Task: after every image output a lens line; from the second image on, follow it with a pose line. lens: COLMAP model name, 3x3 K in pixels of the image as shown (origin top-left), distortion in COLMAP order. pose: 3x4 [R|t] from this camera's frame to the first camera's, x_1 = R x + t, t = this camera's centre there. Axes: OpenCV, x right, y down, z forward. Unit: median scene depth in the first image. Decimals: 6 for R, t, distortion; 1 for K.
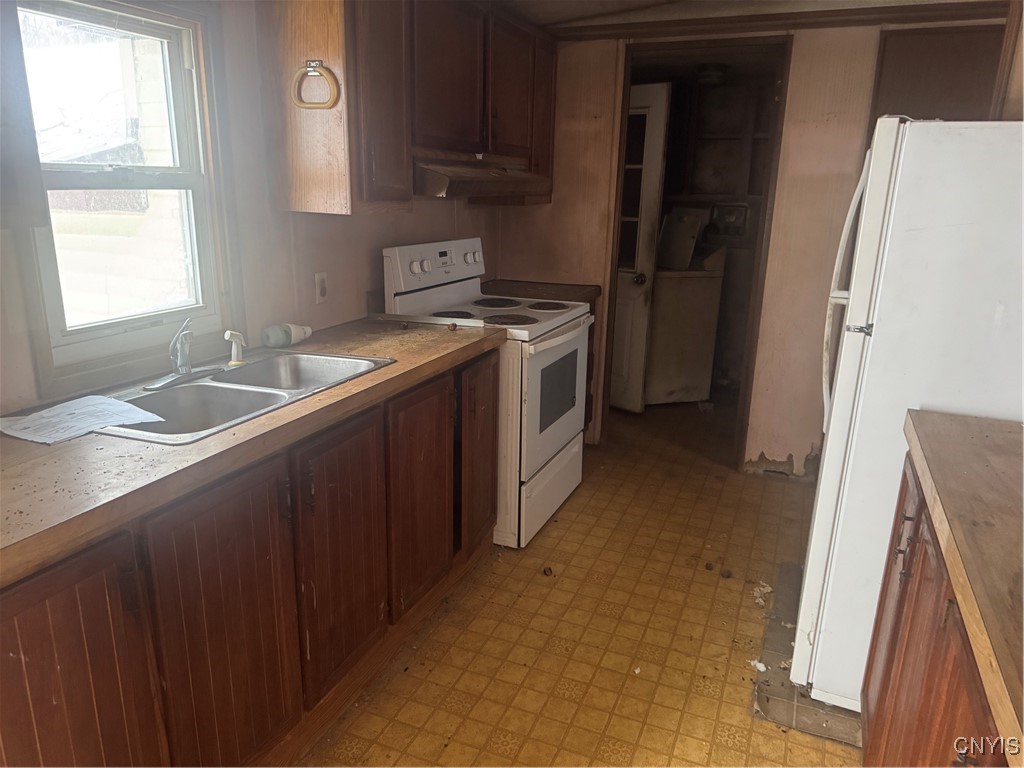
lens RADIAL K [[724.7, 0, 510.1], [0, 724.7, 382.3], [0, 0, 1]] dist [0.011563, -0.008562]
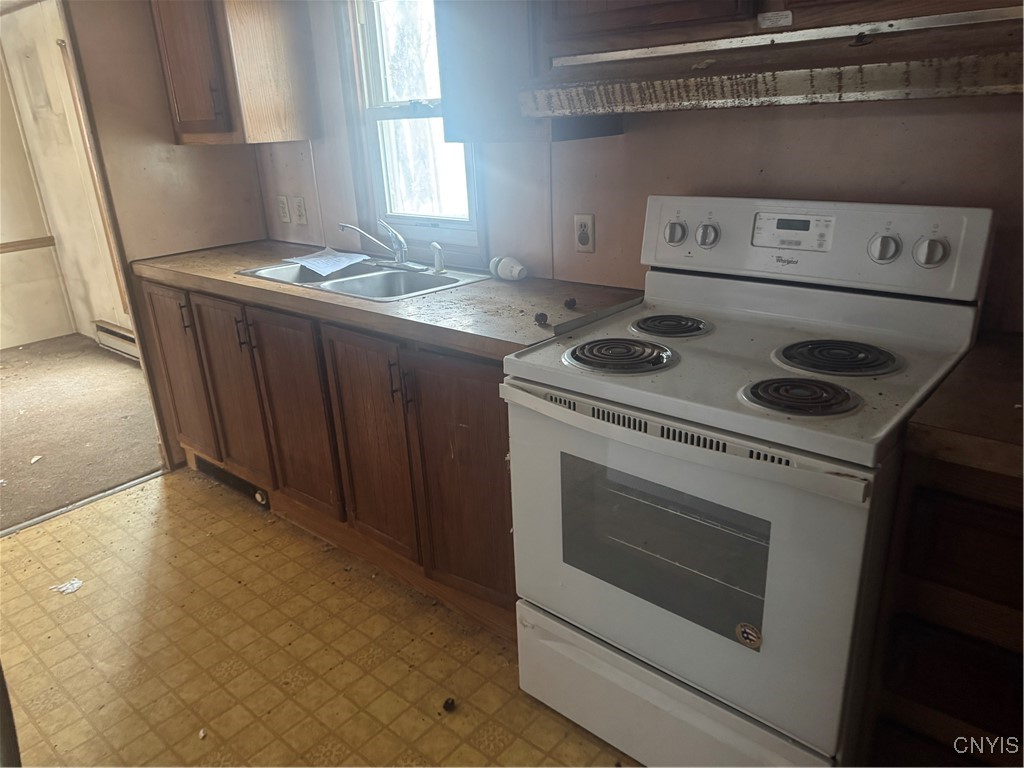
lens RADIAL K [[724.7, 0, 509.4], [0, 724.7, 393.9], [0, 0, 1]] dist [0.011563, -0.008562]
pose [[-0.321541, 0.329026, -0.887893, 0.638409], [-0.212194, 0.888802, 0.406207, -0.327151], [0.922814, 0.319018, -0.215969, 1.333086]]
